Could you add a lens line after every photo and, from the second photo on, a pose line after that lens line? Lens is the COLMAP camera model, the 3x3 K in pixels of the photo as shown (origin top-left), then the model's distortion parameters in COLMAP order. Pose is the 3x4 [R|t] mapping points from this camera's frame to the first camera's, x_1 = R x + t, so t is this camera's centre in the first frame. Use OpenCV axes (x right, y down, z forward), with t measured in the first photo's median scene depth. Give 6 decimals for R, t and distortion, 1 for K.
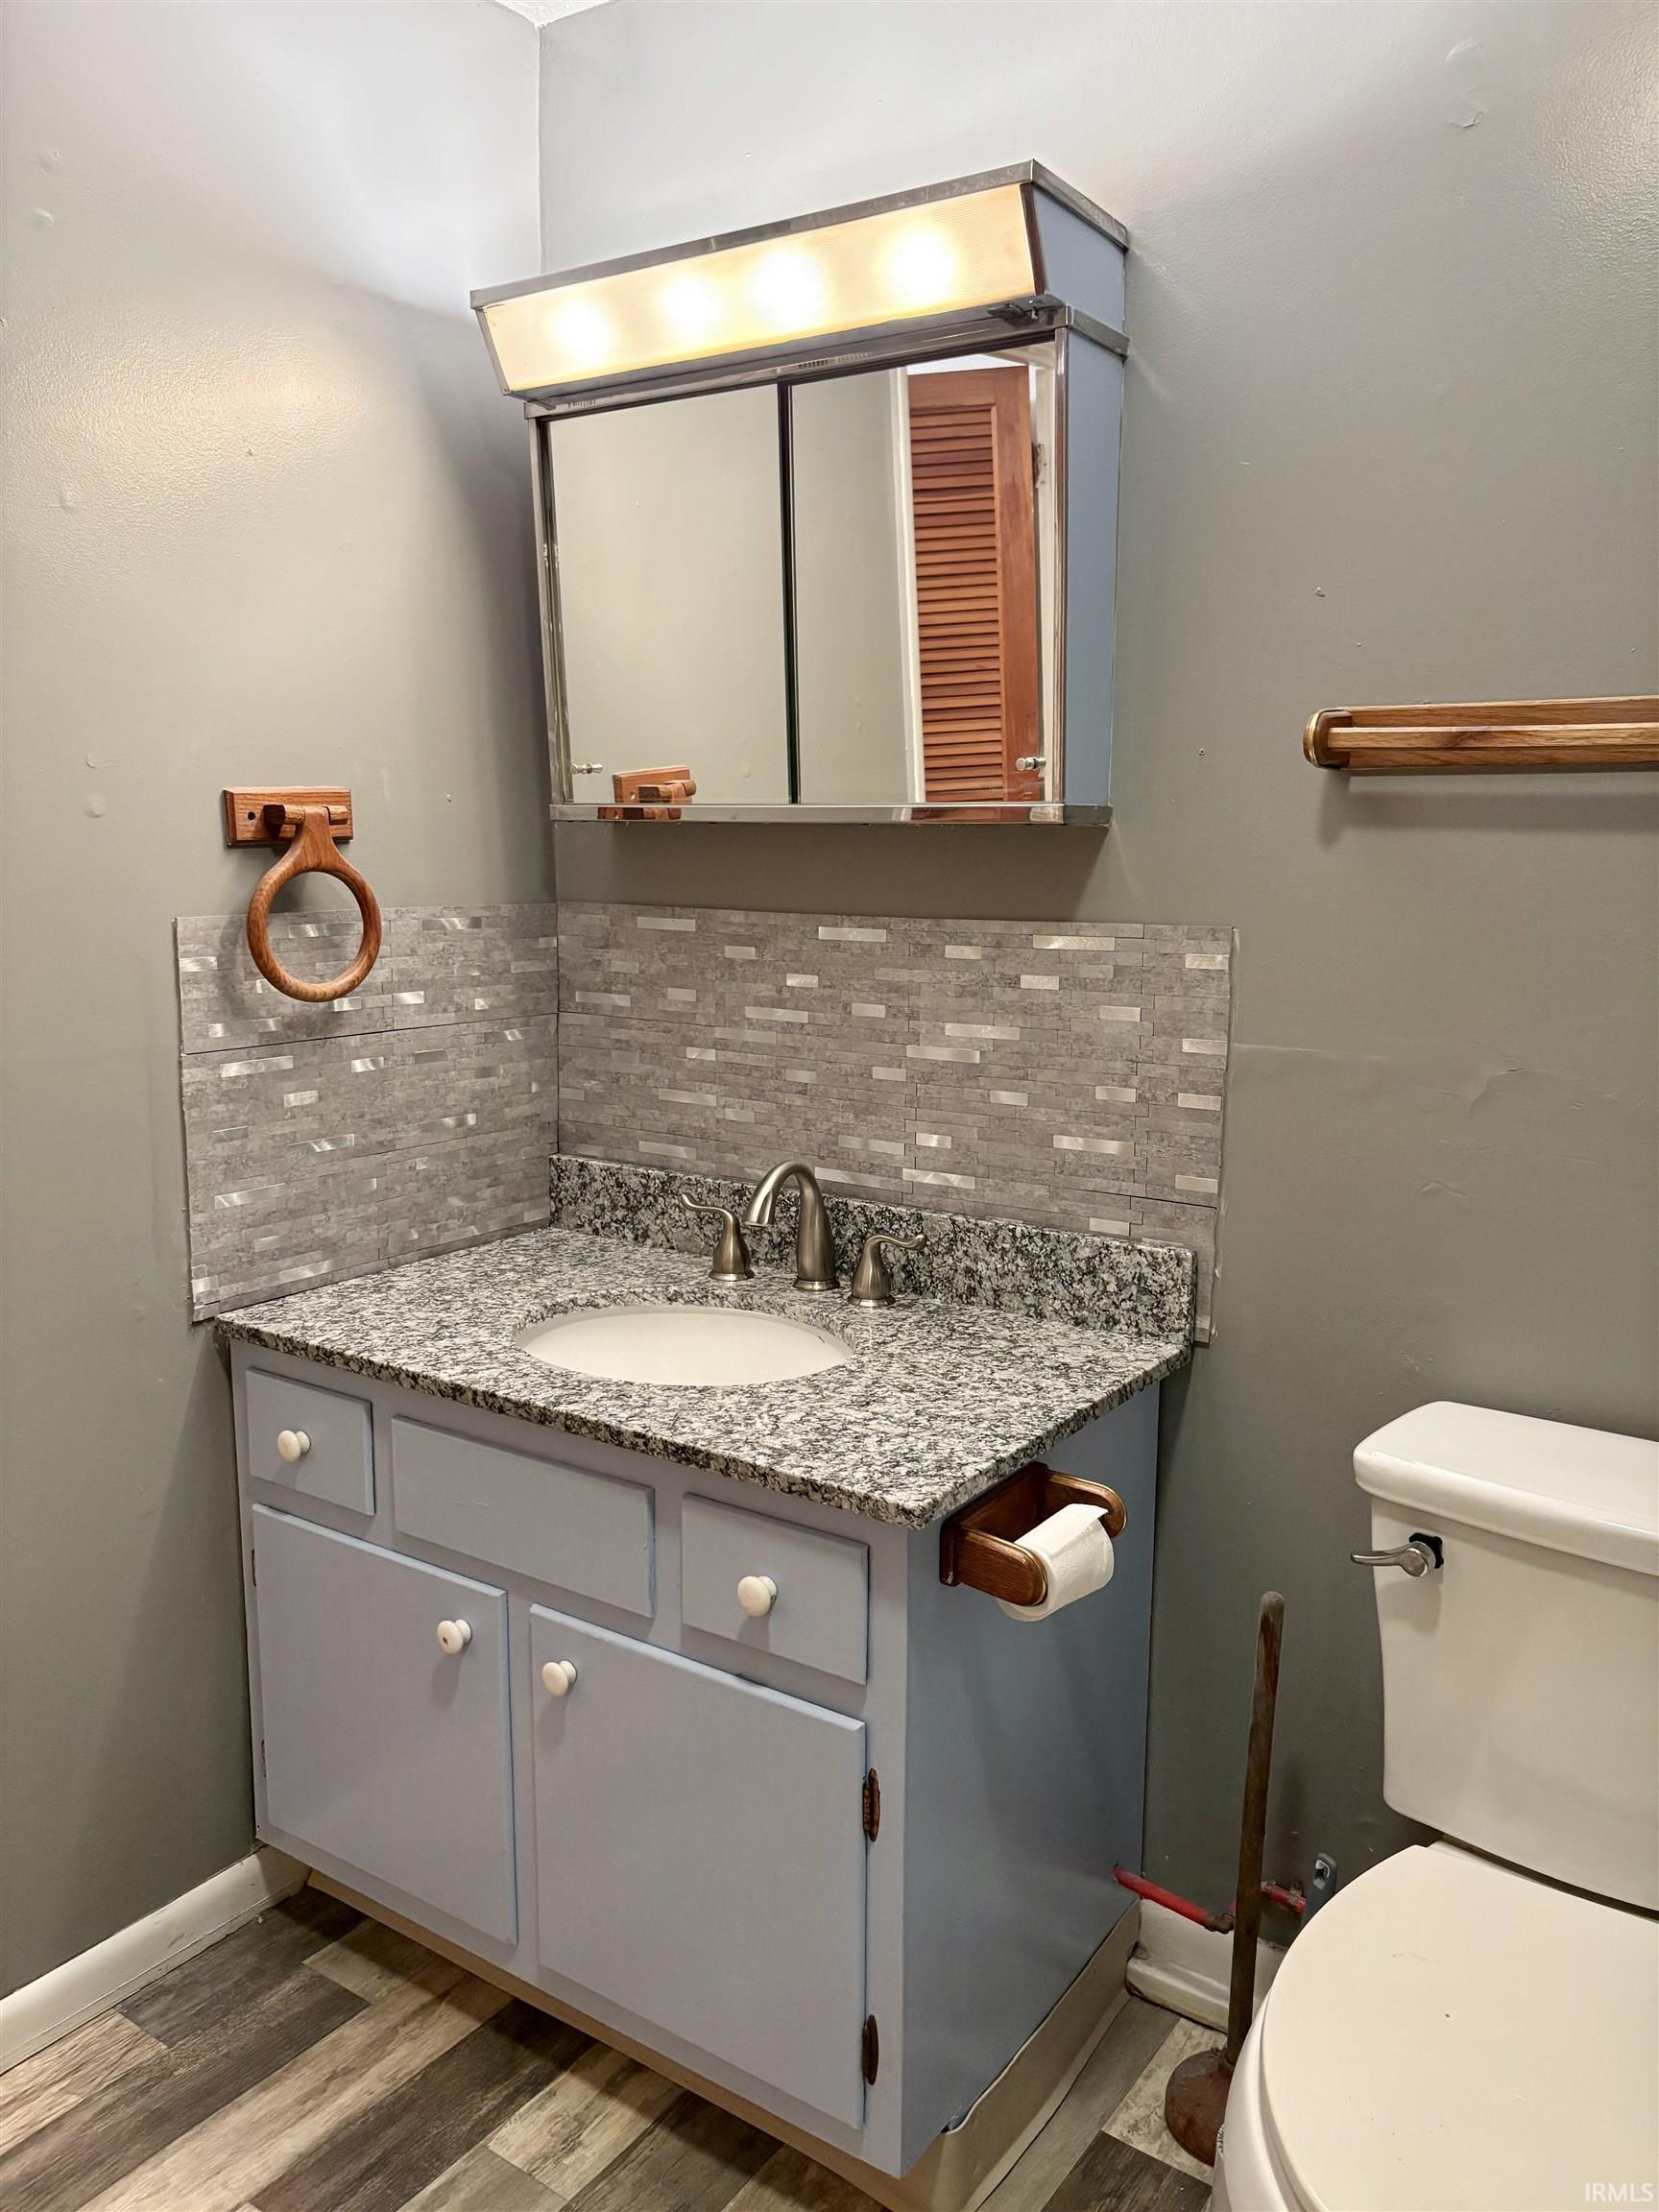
lens RADIAL K [[1700.2, 0, 829.6], [0, 1700.2, 1096.5], [0, 0, 1]] dist [0.057349, -0.050093]
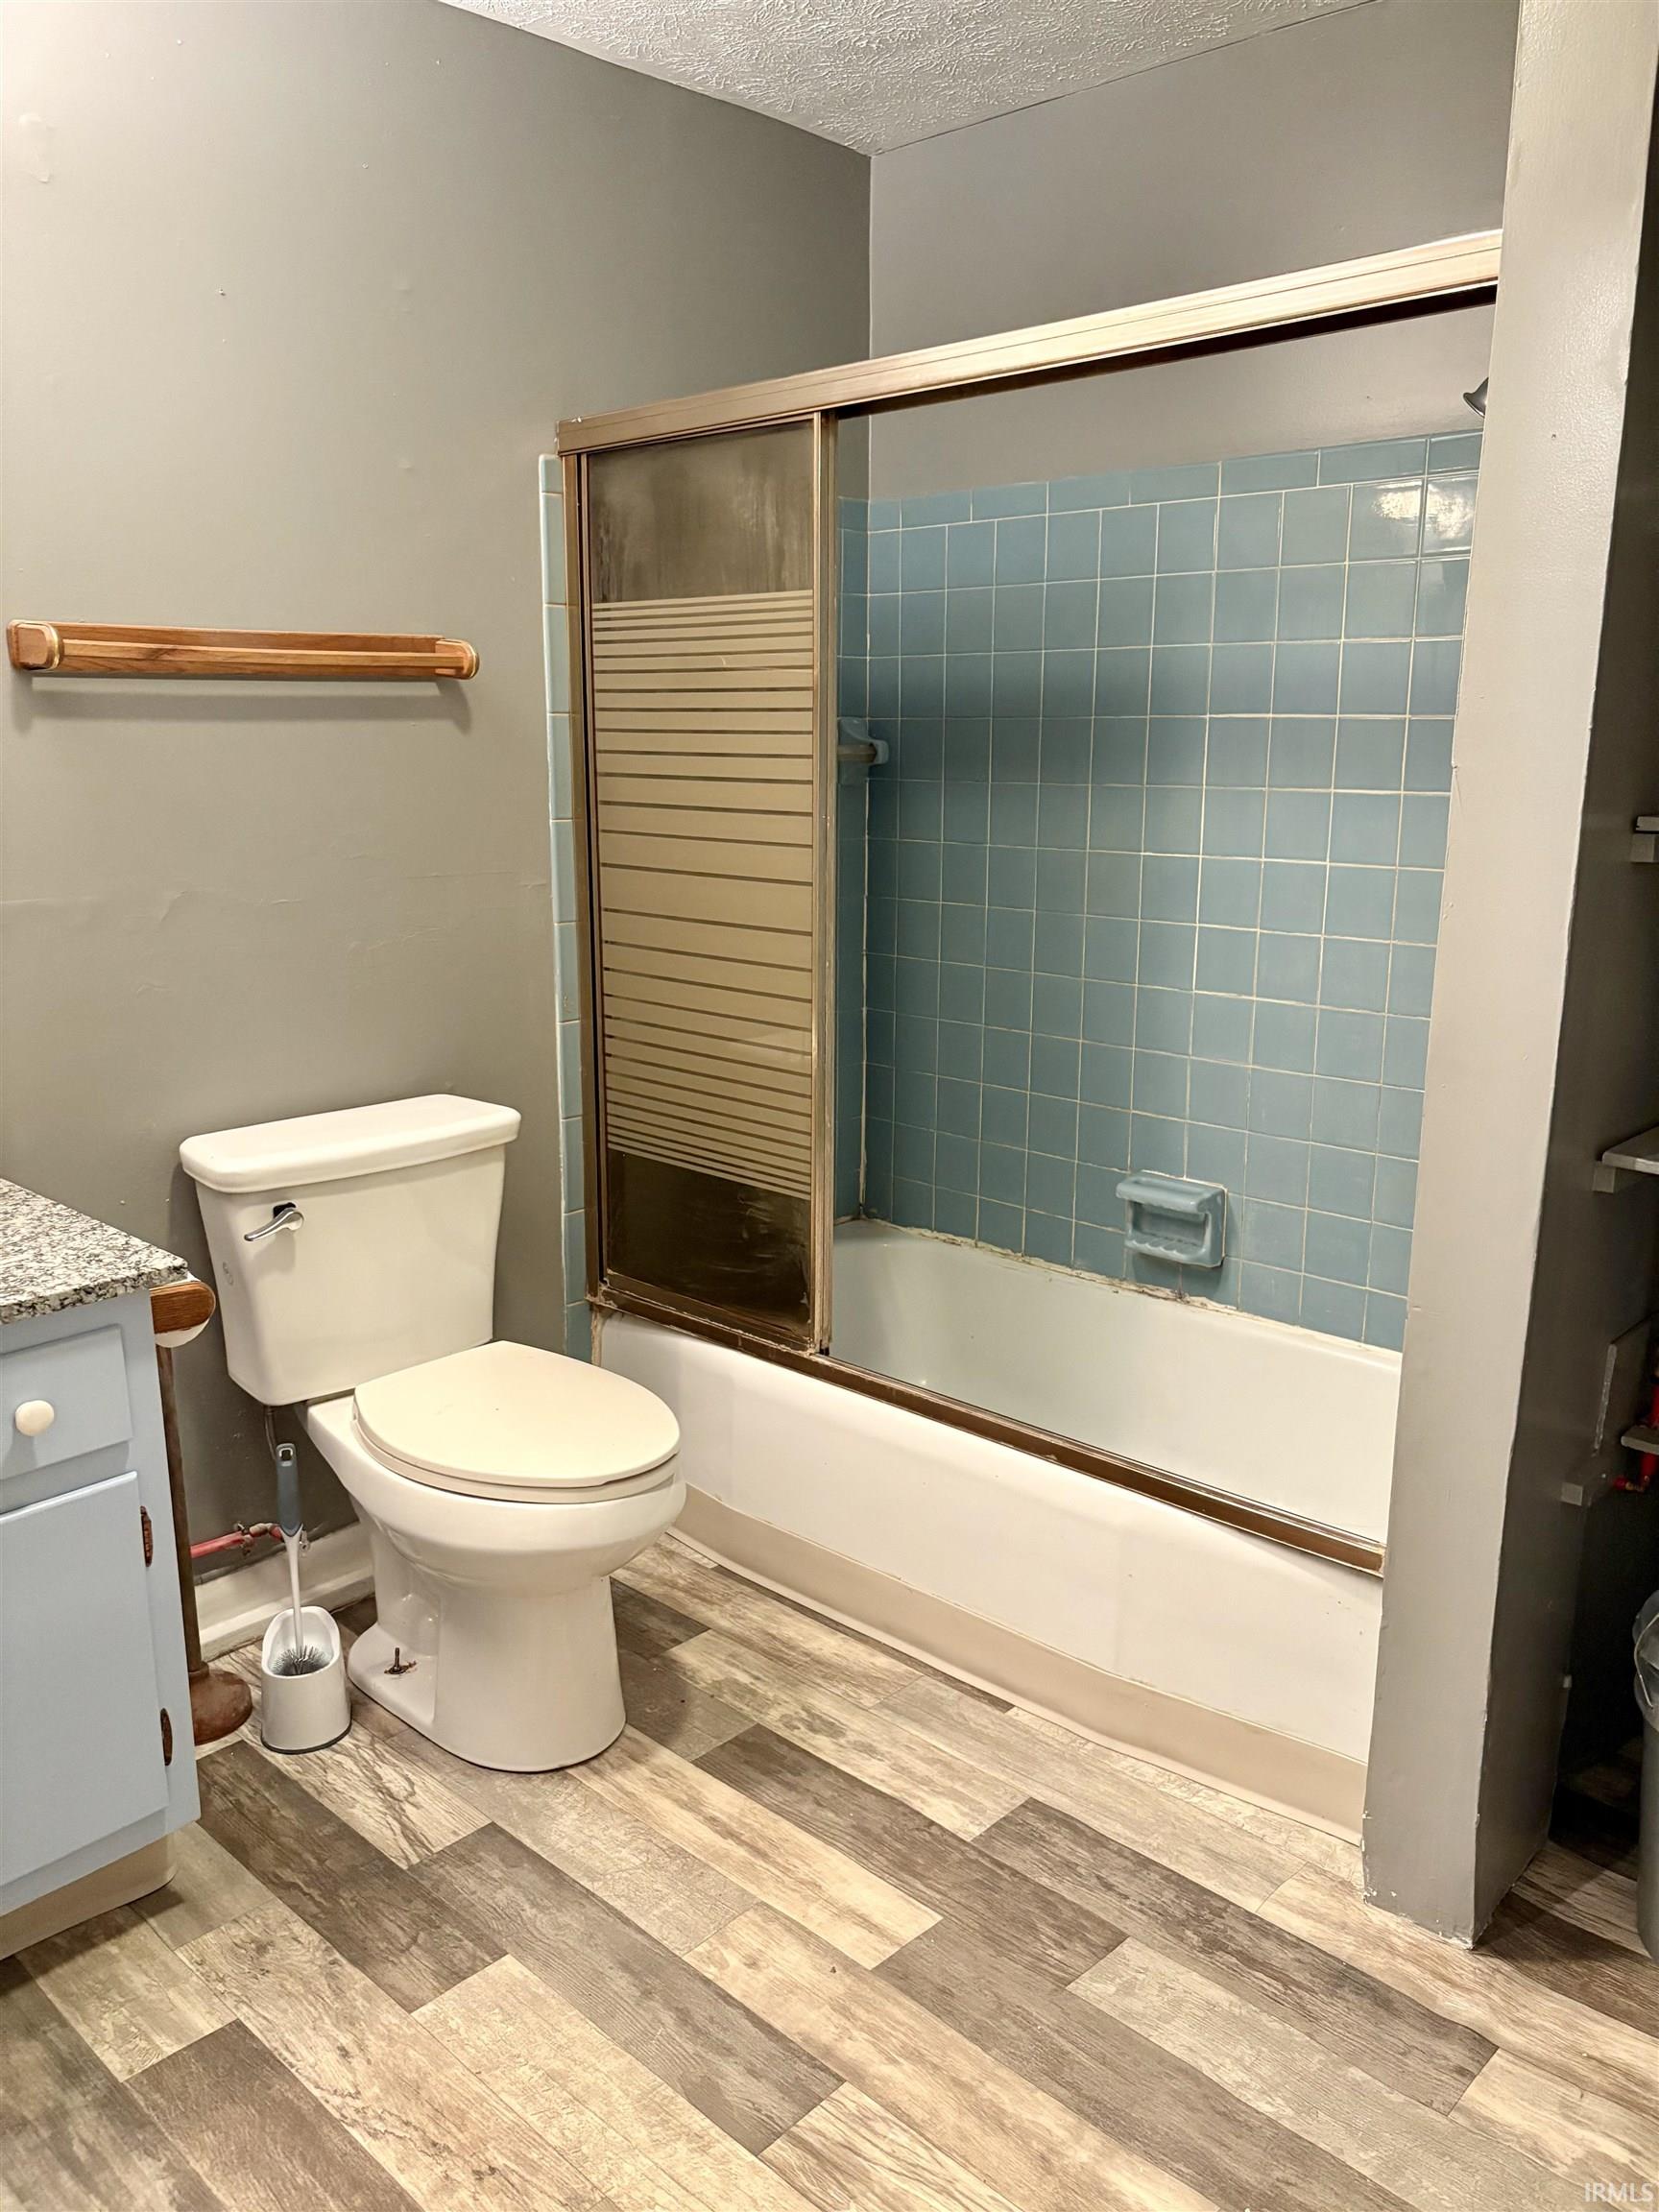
lens RADIAL K [[1700.2, 0, 824.7], [0, 1700.2, 1109.6], [0, 0, 1]] dist [0.057349, -0.050093]
pose [[0.140909, -0.222194, 0.964767, -0.983585], [0.168860, 0.965604, 0.197724, -0.034224], [-0.975516, 0.135049, 0.173582, 0.276905]]
